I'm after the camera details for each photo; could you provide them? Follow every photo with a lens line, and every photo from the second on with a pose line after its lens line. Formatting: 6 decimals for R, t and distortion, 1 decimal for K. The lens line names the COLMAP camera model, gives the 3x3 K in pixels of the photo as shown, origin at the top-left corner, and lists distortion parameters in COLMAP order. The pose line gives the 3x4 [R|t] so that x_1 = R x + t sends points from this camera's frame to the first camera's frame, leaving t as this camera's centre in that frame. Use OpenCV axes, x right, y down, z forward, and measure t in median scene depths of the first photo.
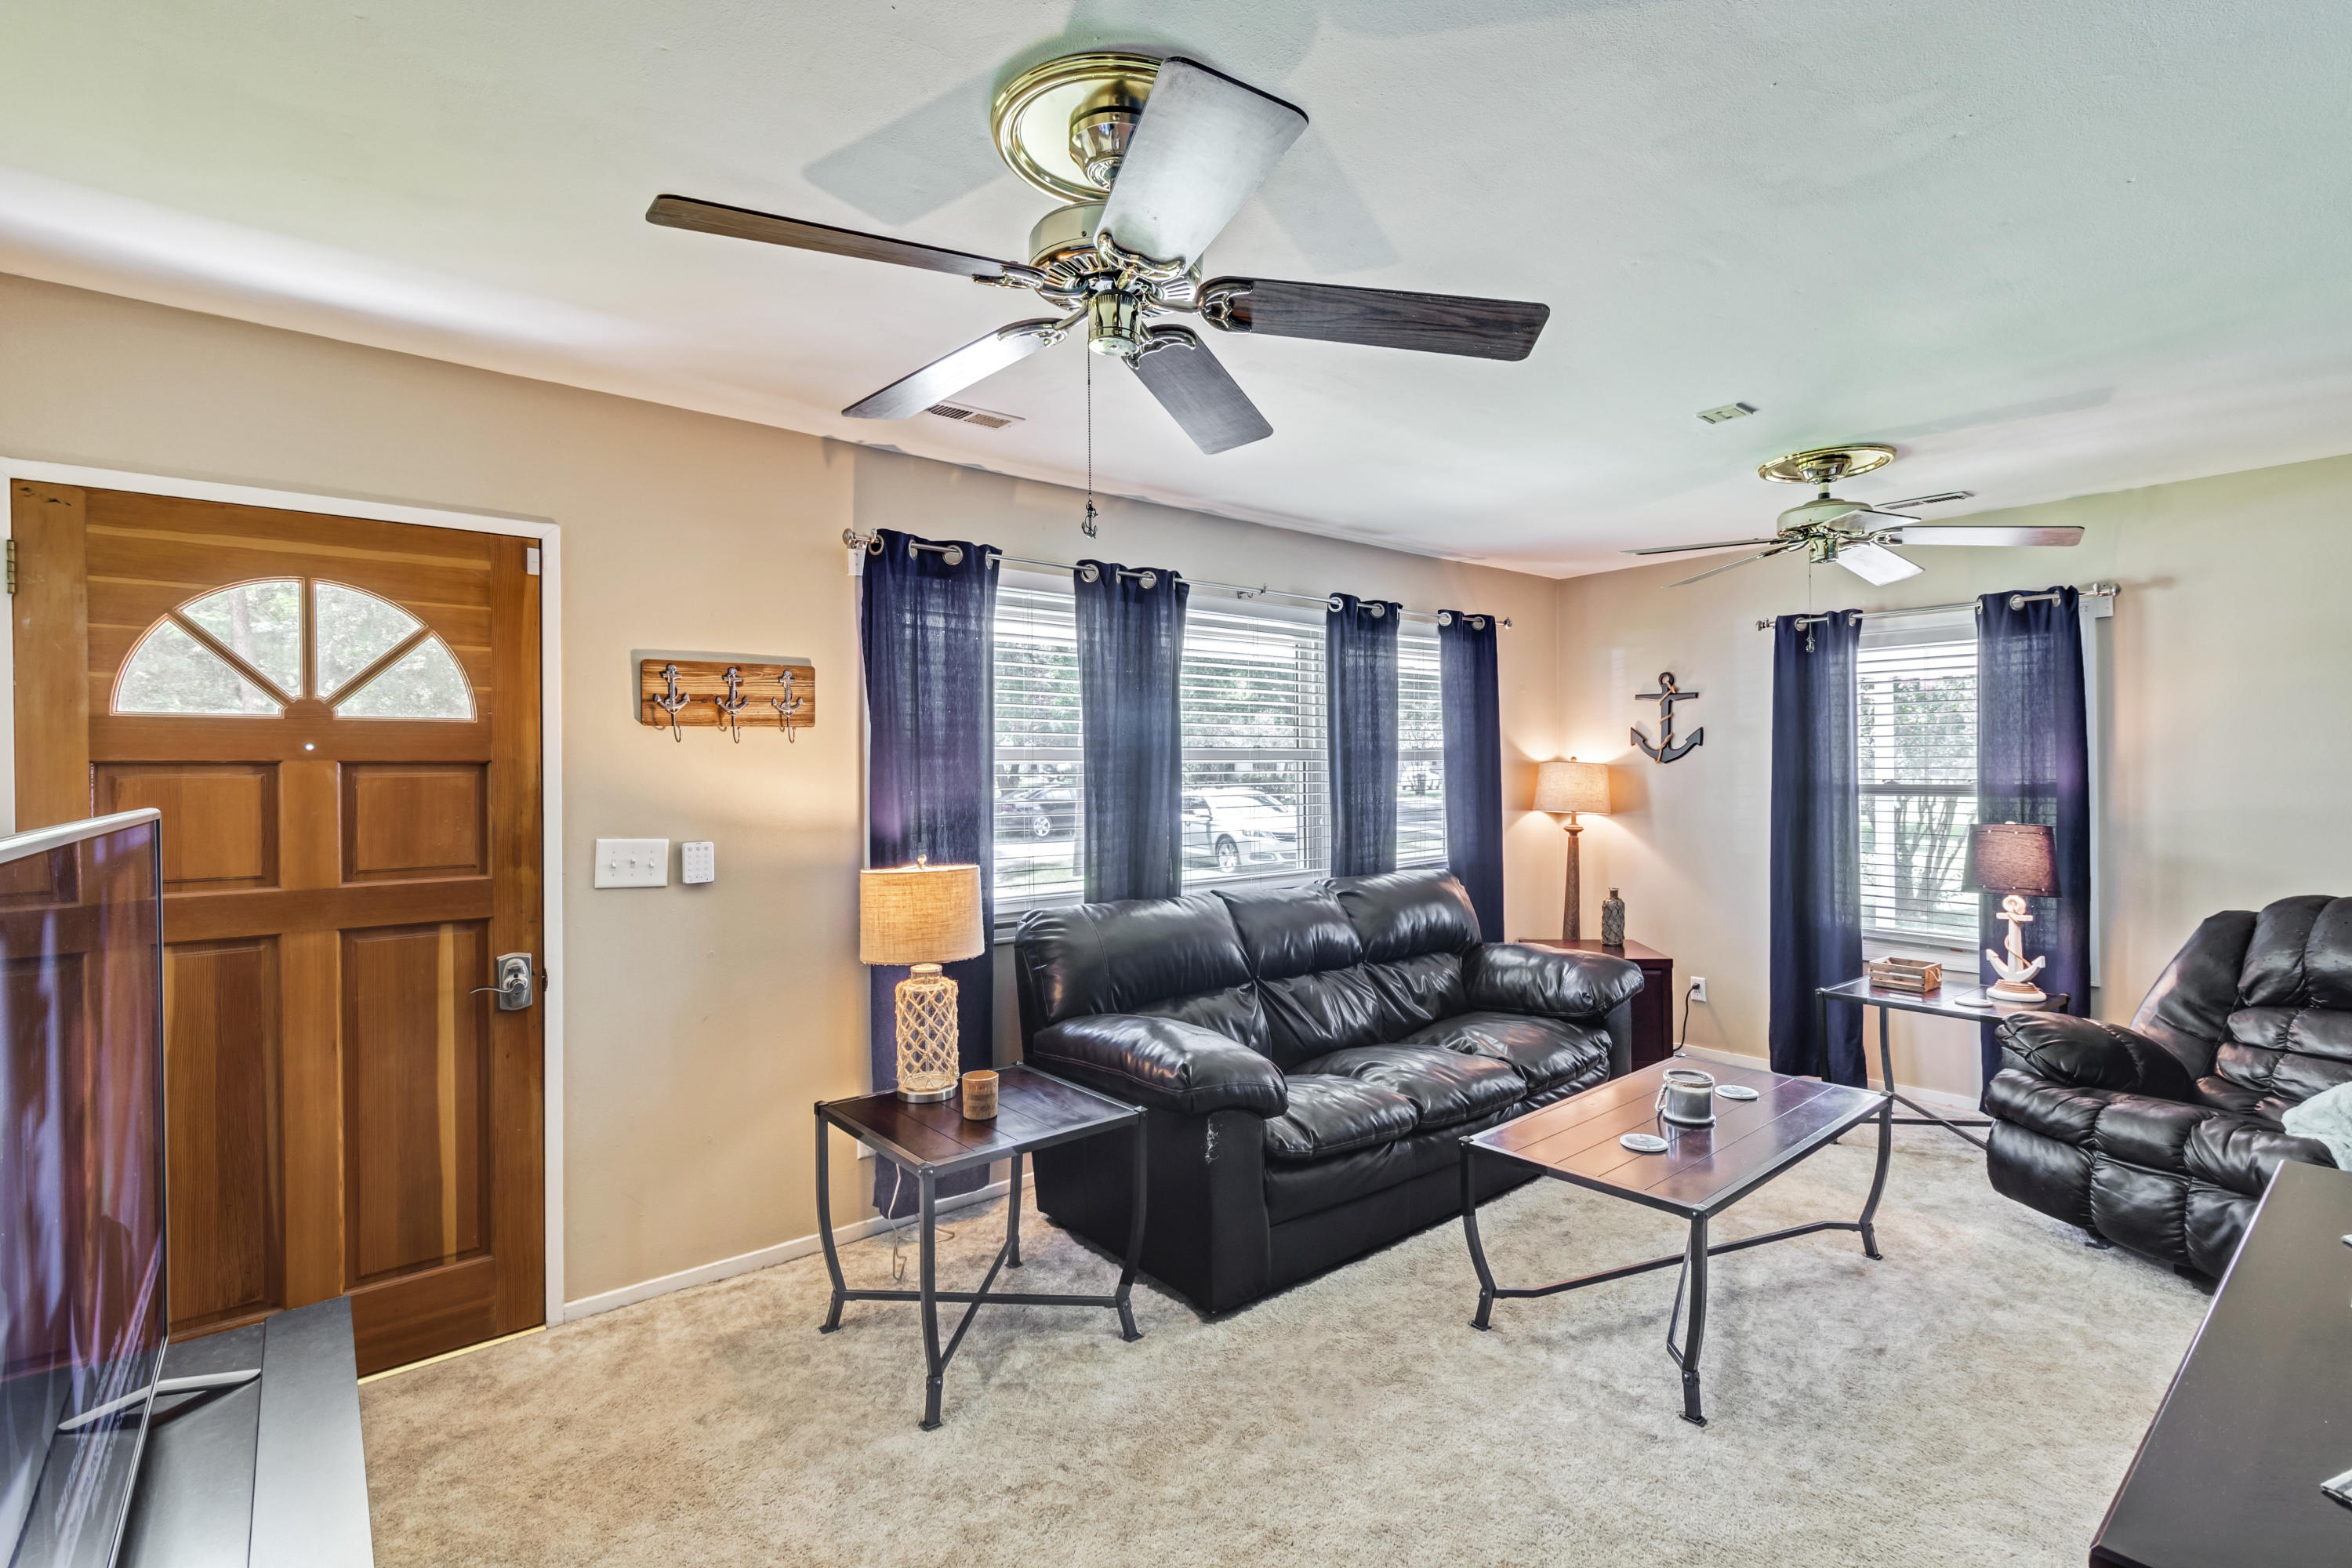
lens RADIAL K [[1090.7, 0, 1186.1], [0, 1090.7, 770.7], [0, 0, 1]] dist [0.003177, 0.000315]
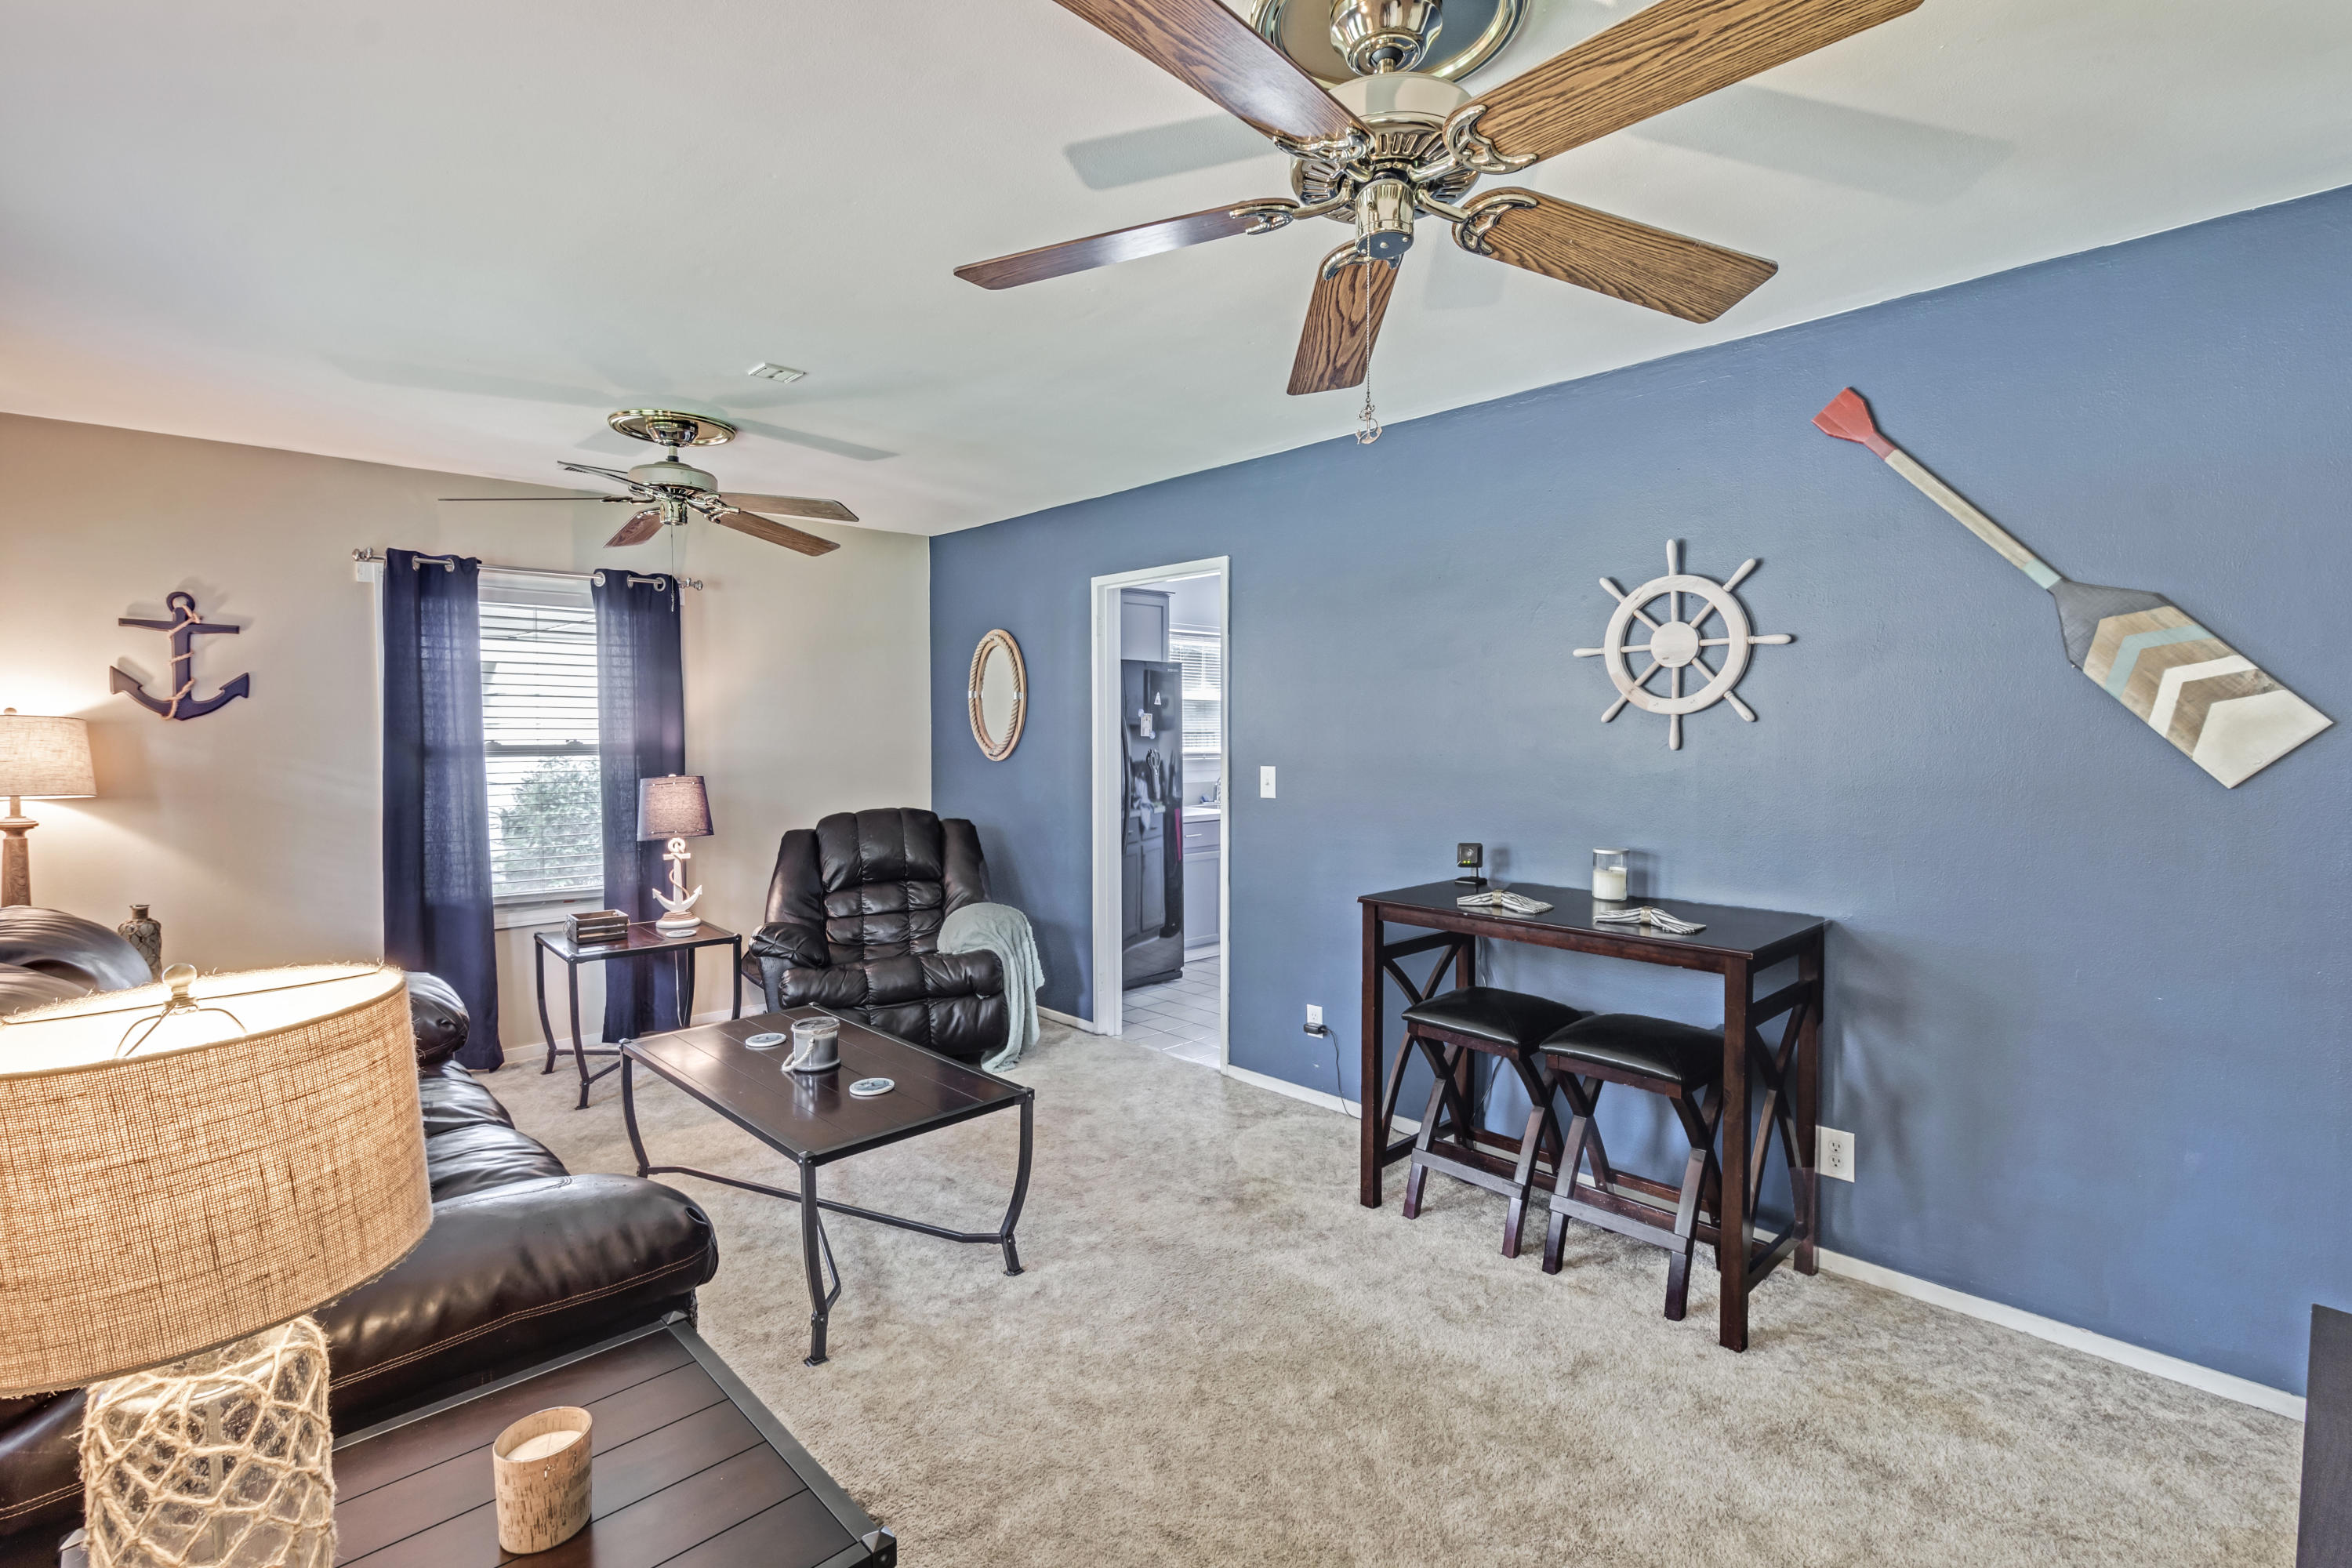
lens RADIAL K [[1090.7, 0, 1193.3], [0, 1090.7, 779.7], [0, 0, 1]] dist [0.003177, 0.000315]
pose [[-0.059396, -0.043910, 0.997268, -0.362069], [0.003377, 0.999018, 0.044188, 0.002809], [-0.998229, 0.005993, -0.059189, 0.446569]]
